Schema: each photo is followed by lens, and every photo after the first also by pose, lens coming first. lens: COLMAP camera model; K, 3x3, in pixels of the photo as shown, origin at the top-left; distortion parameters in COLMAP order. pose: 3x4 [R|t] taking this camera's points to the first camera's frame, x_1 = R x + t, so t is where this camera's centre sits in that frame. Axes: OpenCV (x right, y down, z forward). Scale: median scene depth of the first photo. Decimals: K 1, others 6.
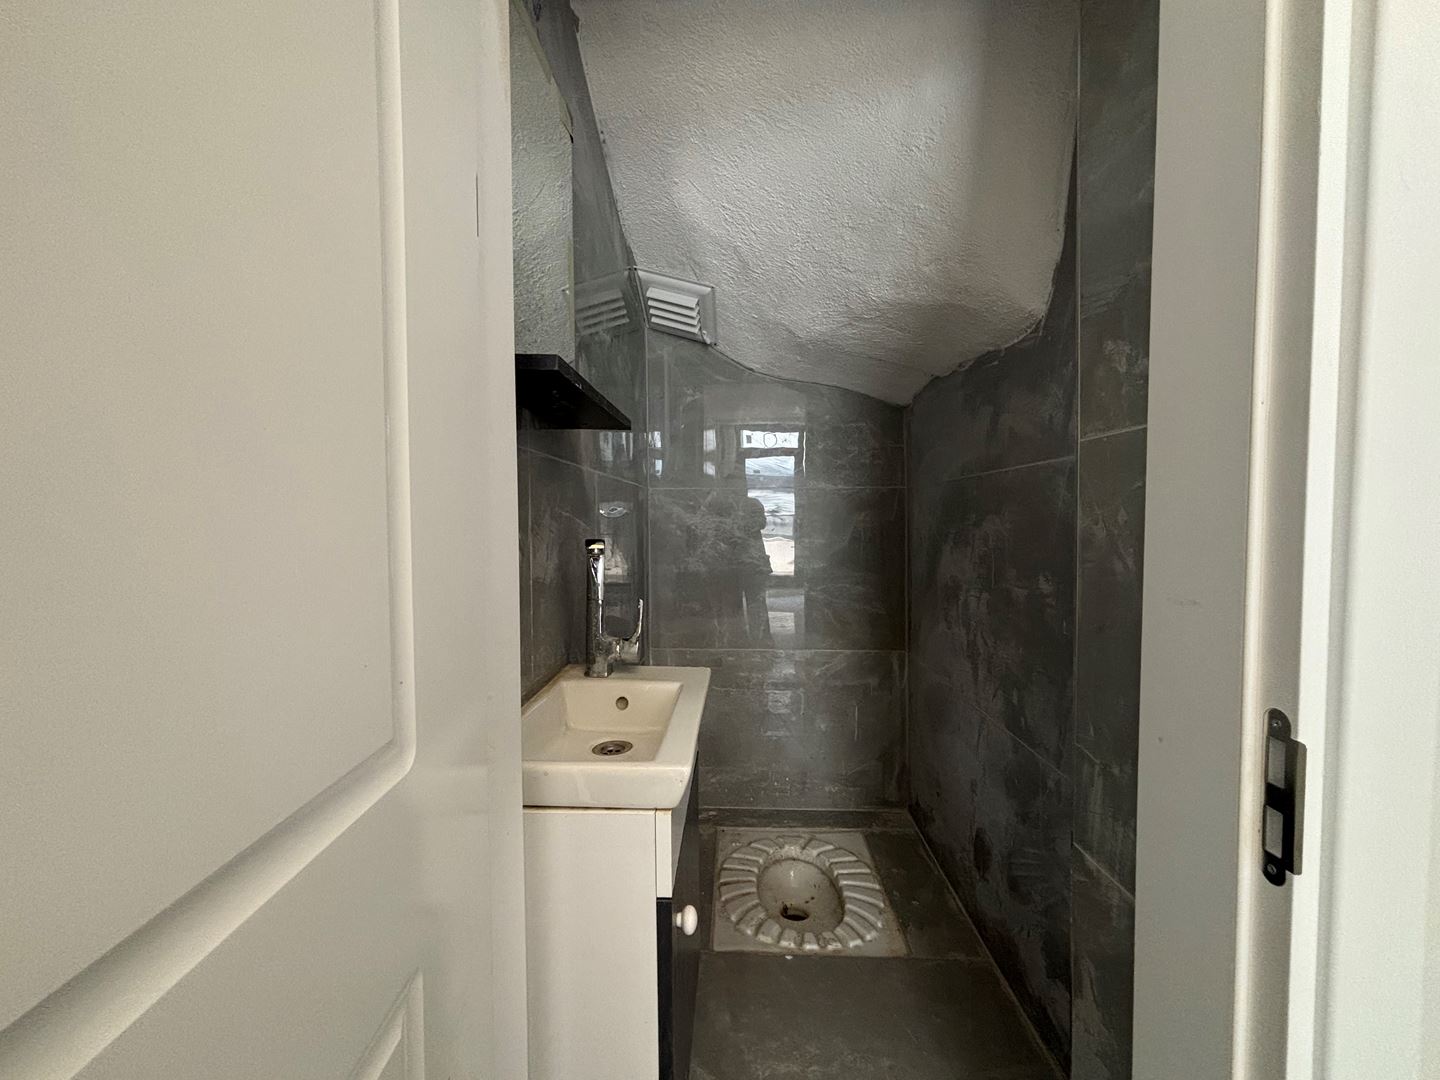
lens RADIAL K [[582.7, 0, 718.6], [0, 582.7, 542.0], [0, 0, 1]] dist [0.003283, -0.000773]
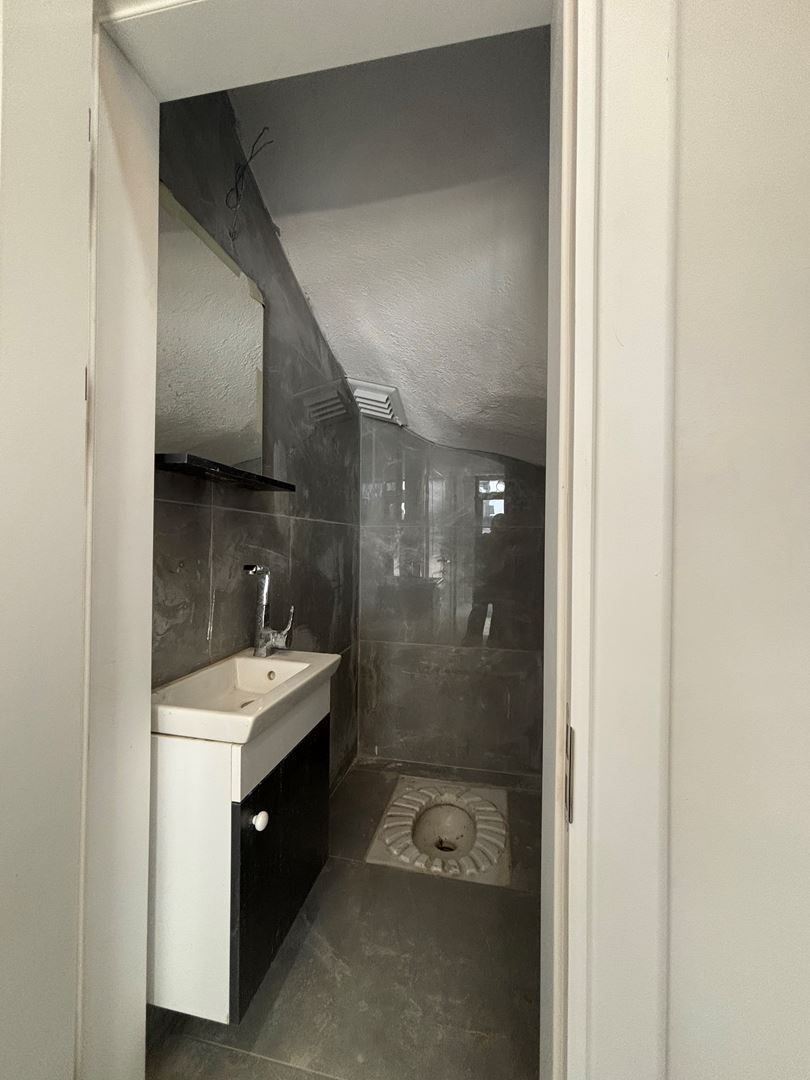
lens RADIAL K [[437.0, 0, 408.5], [0, 437.0, 541.1], [0, 0, 1]] dist [0.003283, -0.000773]
pose [[0.986082, 0.014329, -0.165640, 0.201345], [-0.022045, 0.998751, -0.044842, -0.012954], [0.164791, 0.047870, 0.985166, -0.033887]]
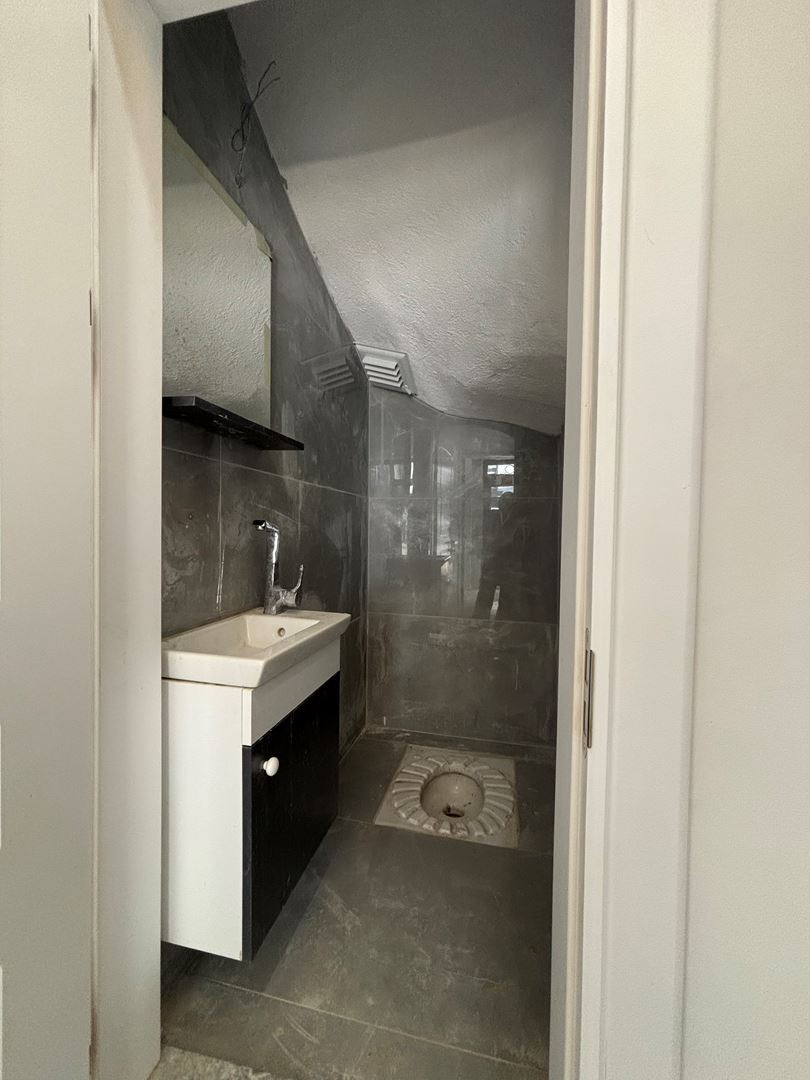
lens RADIAL K [[437.0, 0, 407.9], [0, 437.0, 540.8], [0, 0, 1]] dist [0.003283, -0.000773]
pose [[0.982926, 0.022919, -0.182570, 0.195783], [-0.026212, 0.999534, -0.015639, 0.029430], [0.182126, 0.020157, 0.983069, -0.023700]]
